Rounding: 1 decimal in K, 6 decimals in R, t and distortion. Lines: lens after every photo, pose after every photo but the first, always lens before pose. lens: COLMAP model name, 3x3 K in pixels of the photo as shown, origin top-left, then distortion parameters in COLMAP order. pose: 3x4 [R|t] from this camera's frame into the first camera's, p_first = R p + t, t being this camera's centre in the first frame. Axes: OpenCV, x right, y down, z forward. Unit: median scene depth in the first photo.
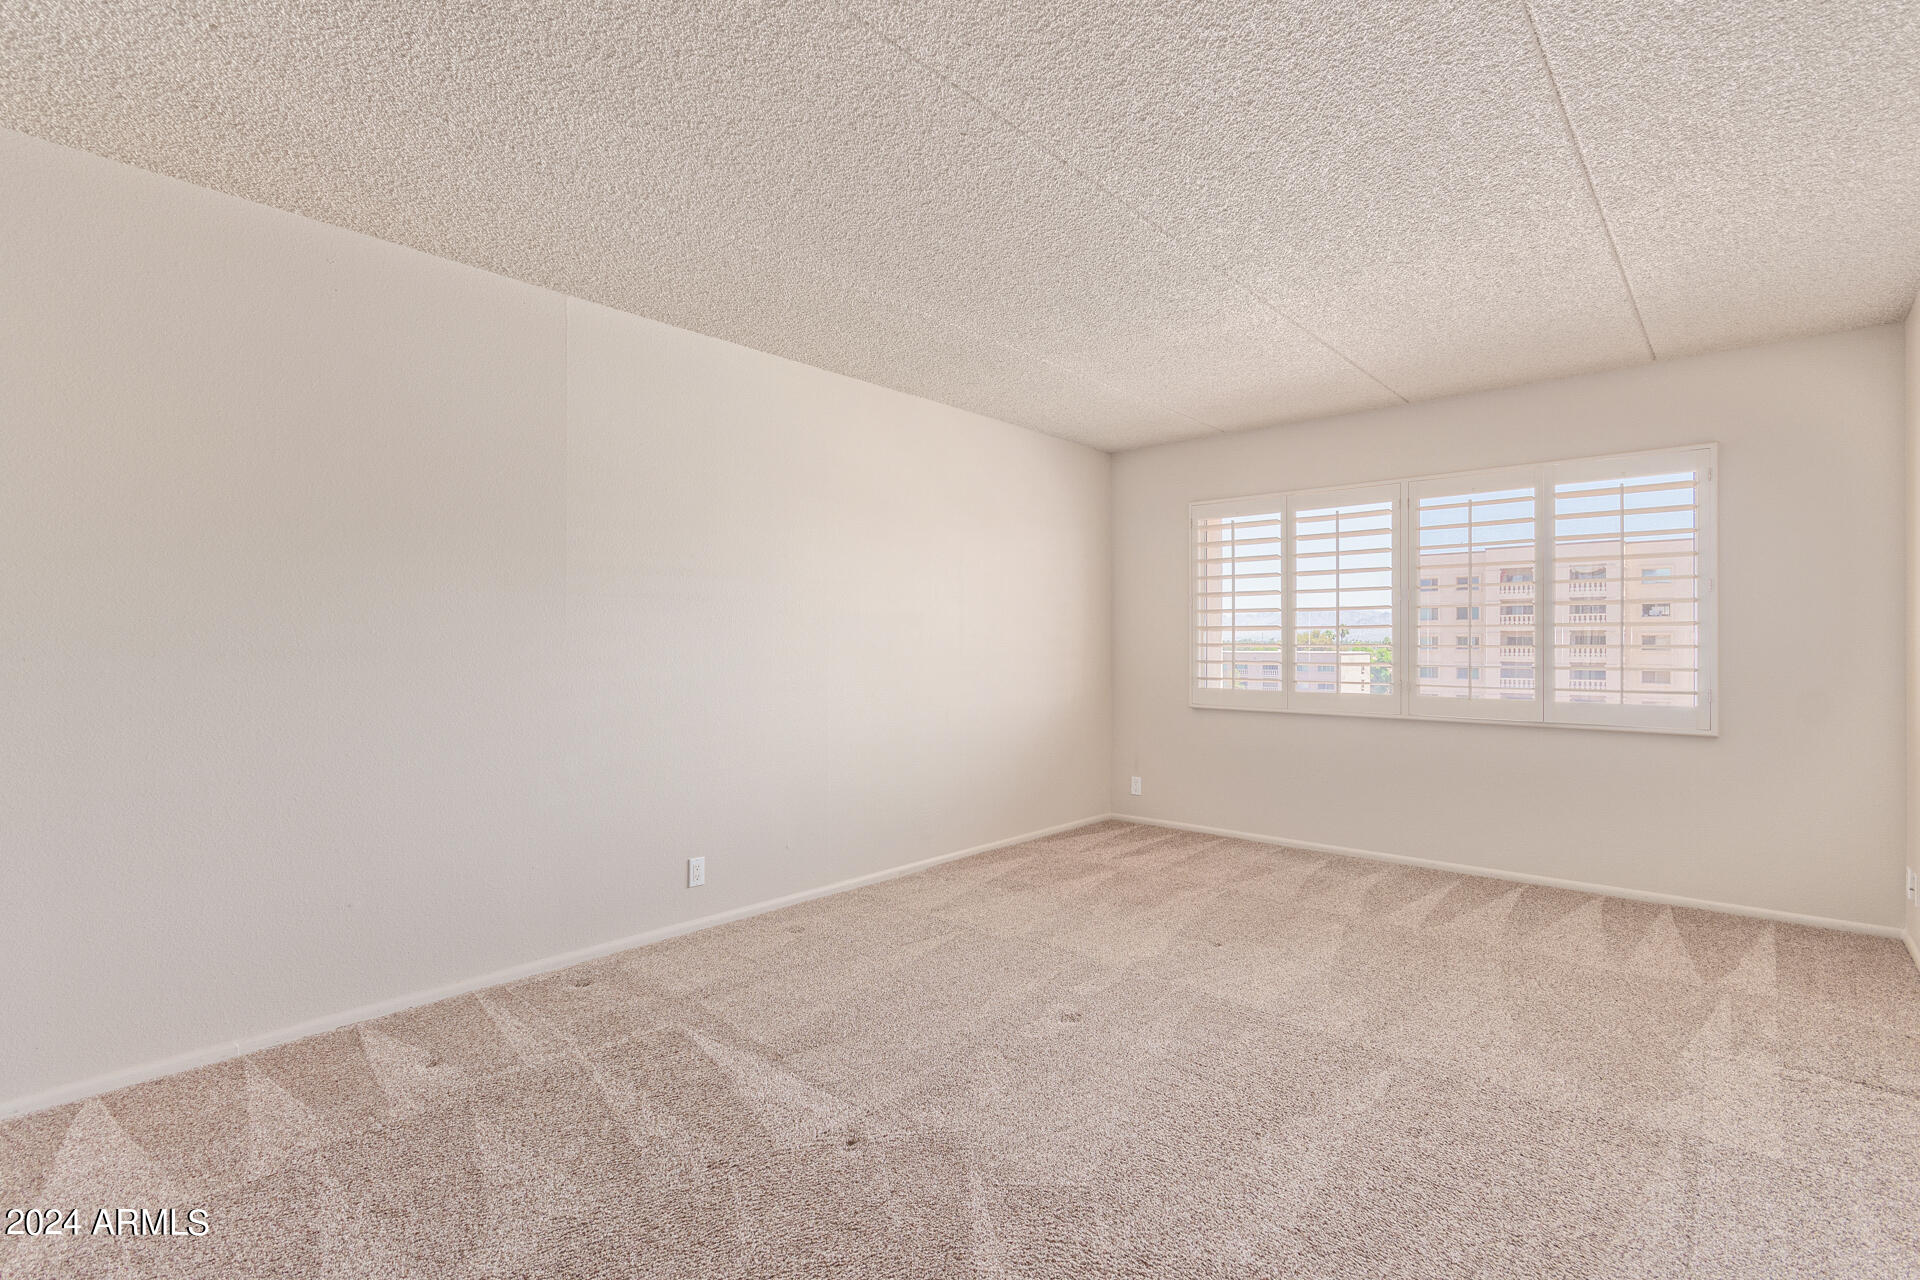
lens RADIAL K [[891.9, 0, 957.5], [0, 891.9, 635.7], [0, 0, 1]] dist [0.001795, 0.003072]
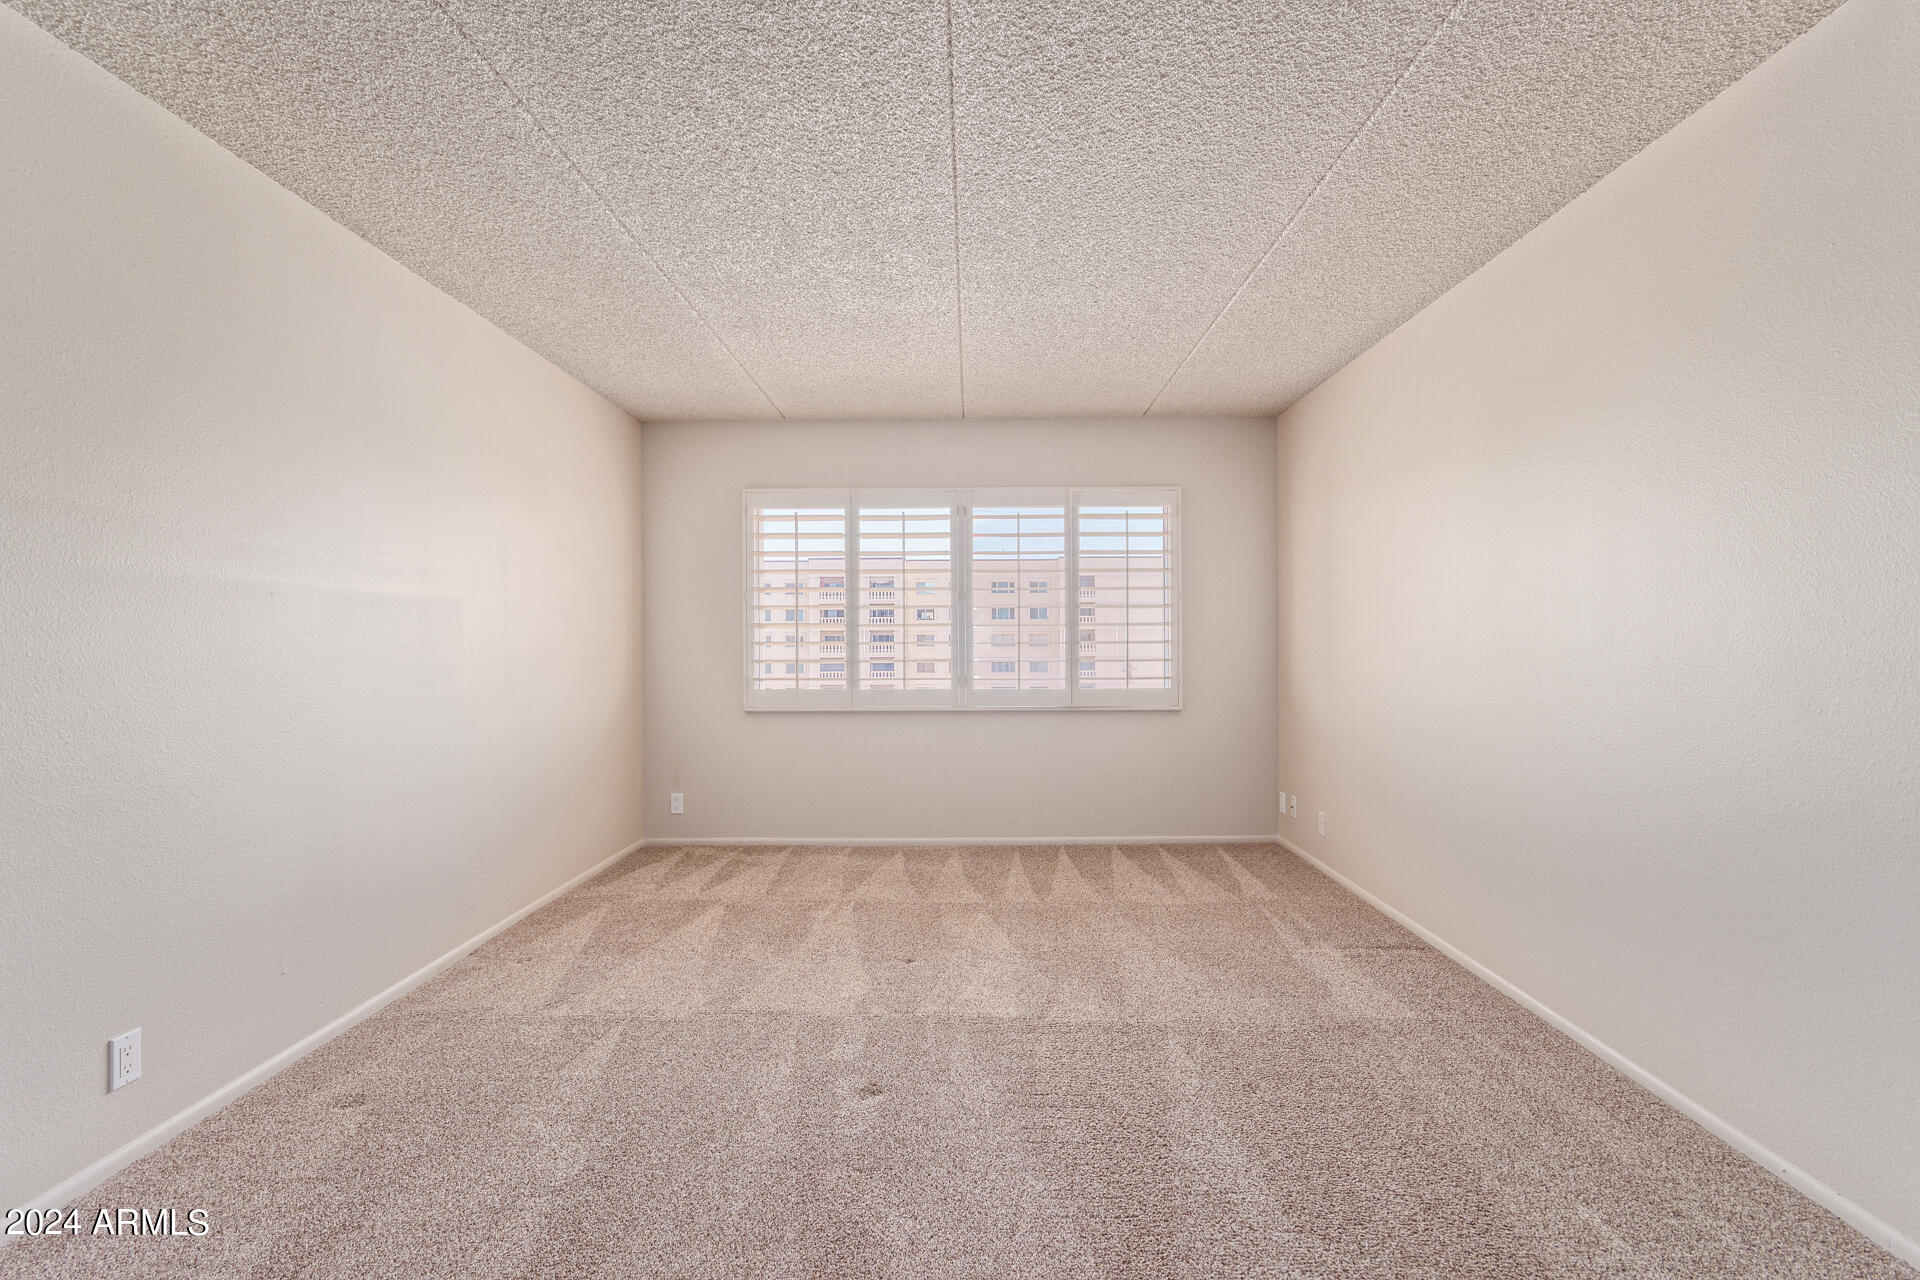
lens RADIAL K [[891.9, 0, 962.2], [0, 891.9, 637.7], [0, 0, 1]] dist [0.001795, 0.003072]
pose [[0.749735, -0.001638, 0.661736, -0.219339], [-0.000717, 0.999994, 0.003288, 0.001744], [-0.661738, -0.002940, 0.749730, 0.196341]]
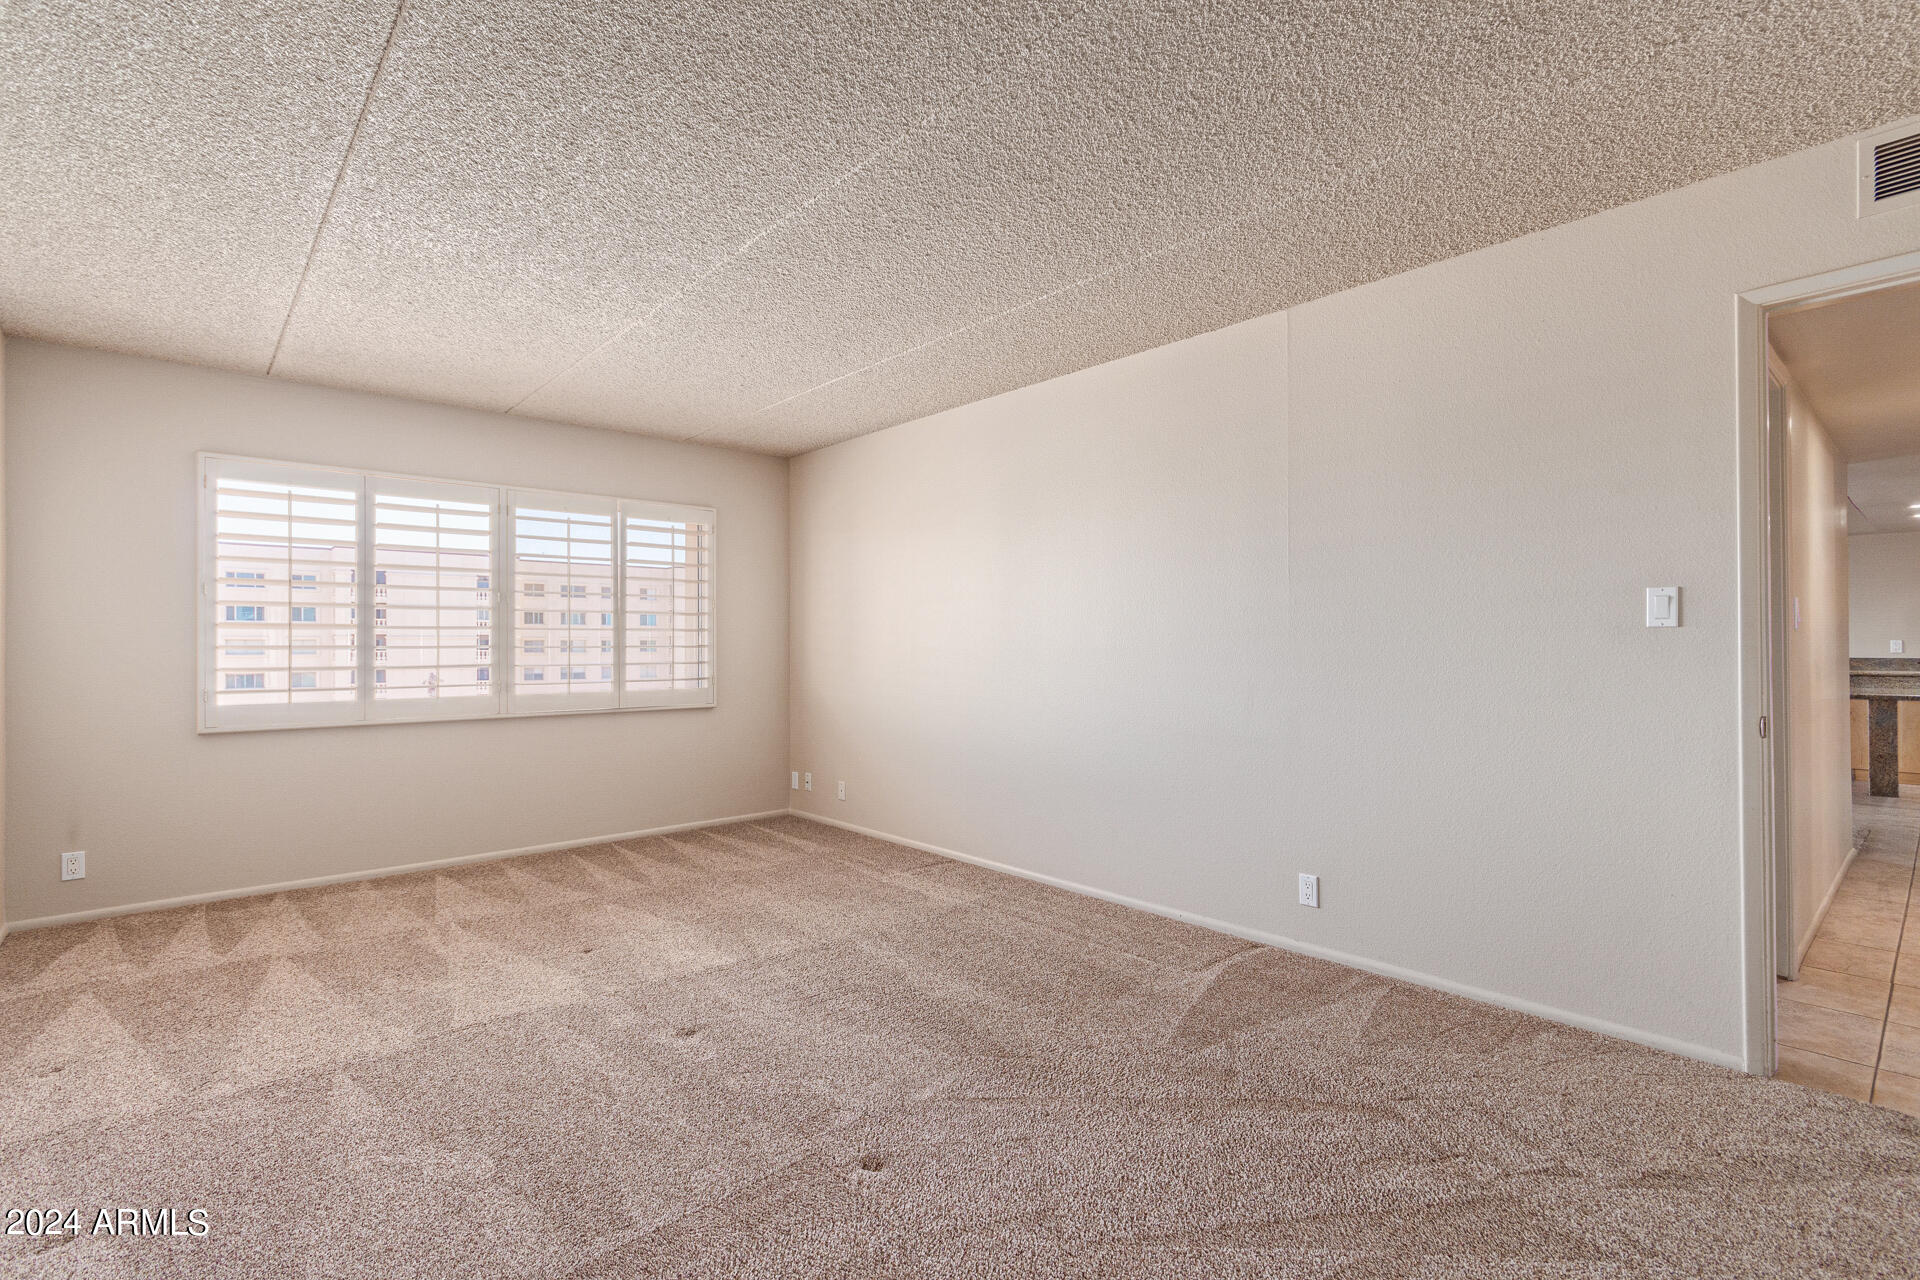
lens RADIAL K [[891.9, 0, 970.3], [0, 891.9, 642.8], [0, 0, 1]] dist [0.001795, 0.003072]
pose [[0.102540, 0.002154, 0.994727, -0.486914], [-0.005473, 0.999984, -0.001601, 0.005136], [-0.994714, -0.005280, 0.102551, 0.366359]]
